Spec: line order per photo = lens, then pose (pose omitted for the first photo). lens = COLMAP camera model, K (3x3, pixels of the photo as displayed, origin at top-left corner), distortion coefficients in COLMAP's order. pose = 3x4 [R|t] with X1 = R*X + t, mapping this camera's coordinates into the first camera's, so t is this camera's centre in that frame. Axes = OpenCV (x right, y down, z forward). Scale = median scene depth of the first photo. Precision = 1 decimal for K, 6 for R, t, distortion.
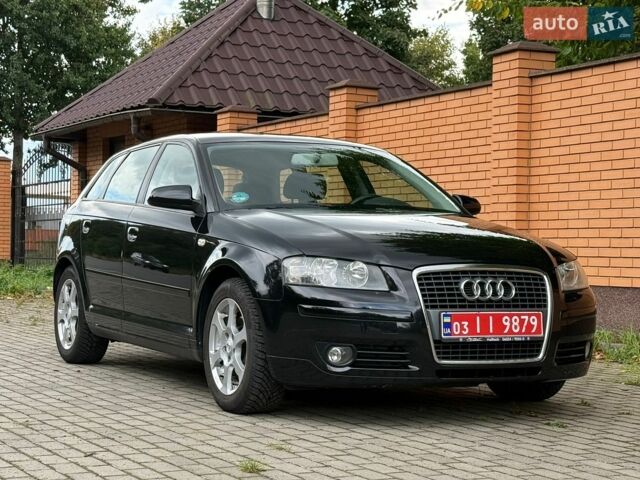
lens RADIAL K [[1349.9, 0, 320.0], [0, 1349.9, 240.0], [0, 0, 1]] dist [0.106180, 0.437803]
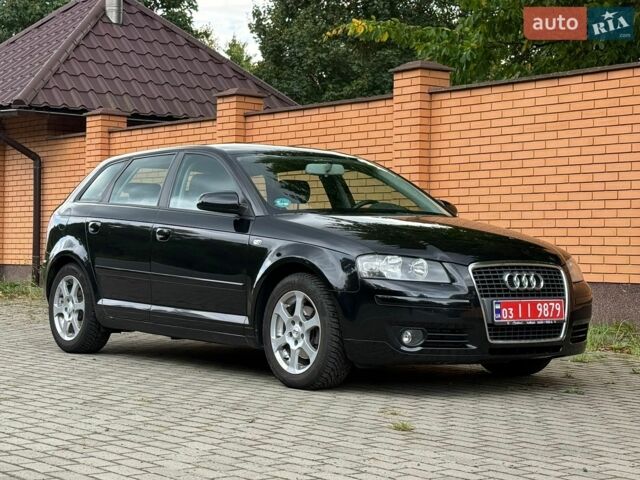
lens RADIAL K [[1349.9, 0, 320.0], [0, 1349.9, 240.0], [0, 0, 1]] dist [0.106180, 0.437803]
pose [[0.981261, -0.000923, 0.192680, -0.193983], [0.000461, 0.999997, 0.002438, -0.002169], [-0.192681, -0.002304, 0.981259, -0.099816]]
